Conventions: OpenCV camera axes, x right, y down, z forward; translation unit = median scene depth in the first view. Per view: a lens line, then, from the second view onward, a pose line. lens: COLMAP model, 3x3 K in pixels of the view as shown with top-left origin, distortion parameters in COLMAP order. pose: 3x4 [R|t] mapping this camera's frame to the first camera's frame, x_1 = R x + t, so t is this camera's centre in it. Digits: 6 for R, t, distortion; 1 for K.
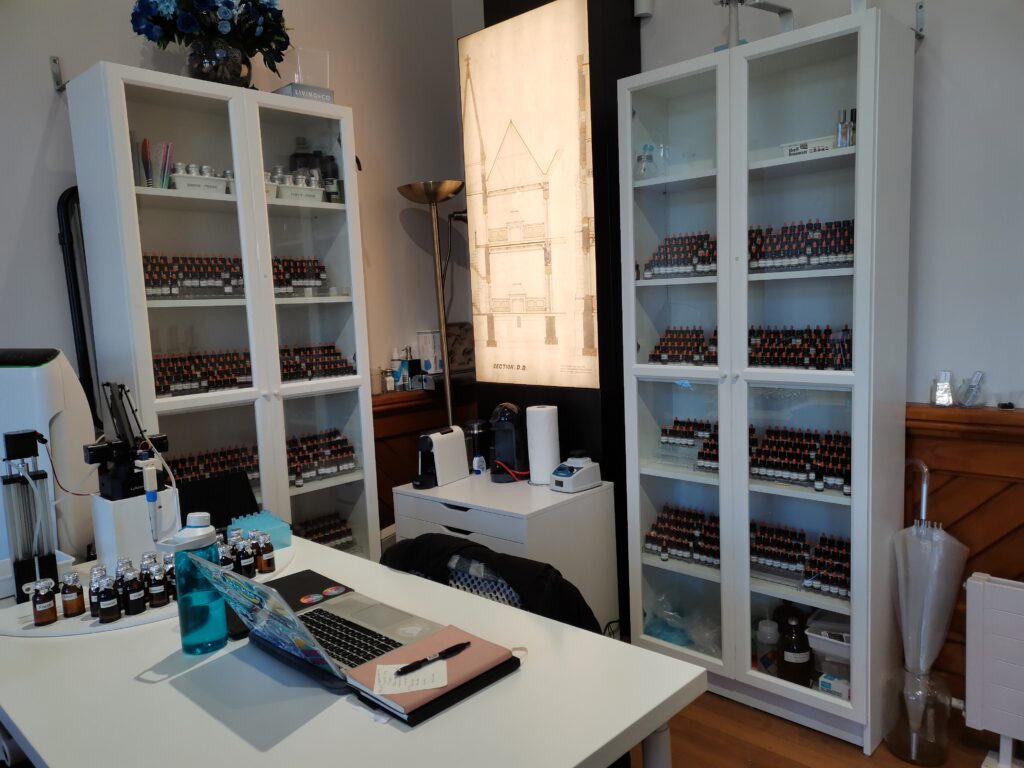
lens RADIAL K [[761.6, 0, 509.4], [0, 761.6, 392.1], [0, 0, 1]] dist [0.067988, -0.020346]
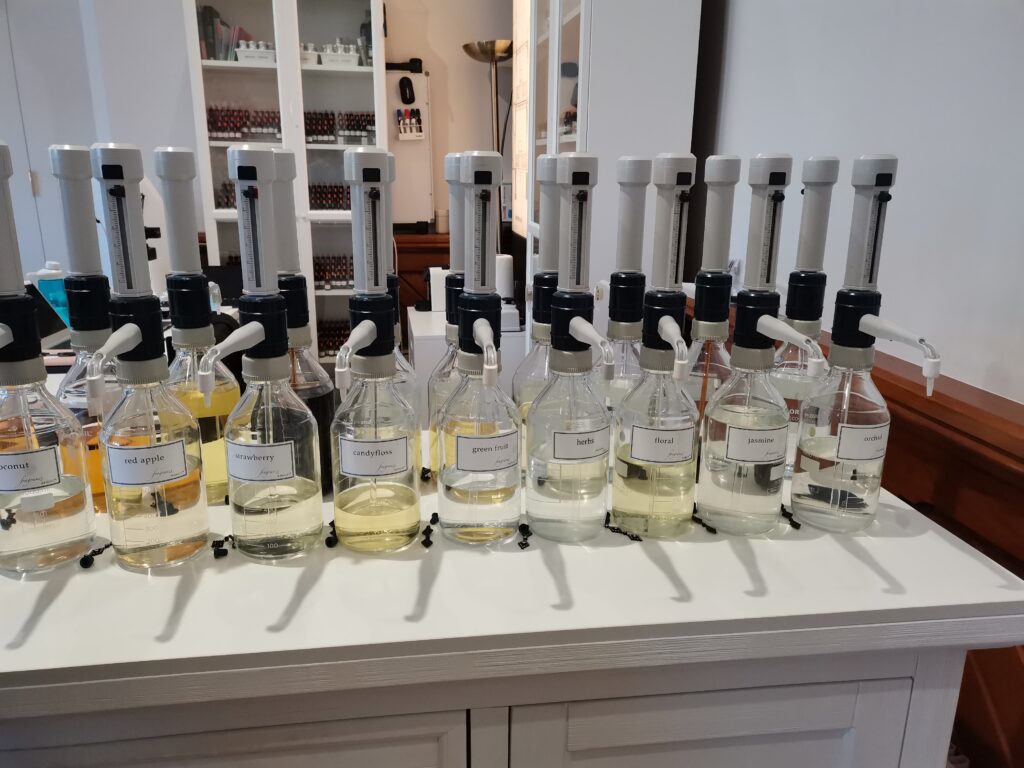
lens RADIAL K [[761.6, 0, 503.5], [0, 761.6, 377.8], [0, 0, 1]] dist [0.067988, -0.020346]
pose [[0.776848, 0.215023, -0.591838, 0.864070], [-0.117755, 0.972918, 0.198910, -0.033494], [0.618580, -0.084831, 0.781129, 0.131193]]
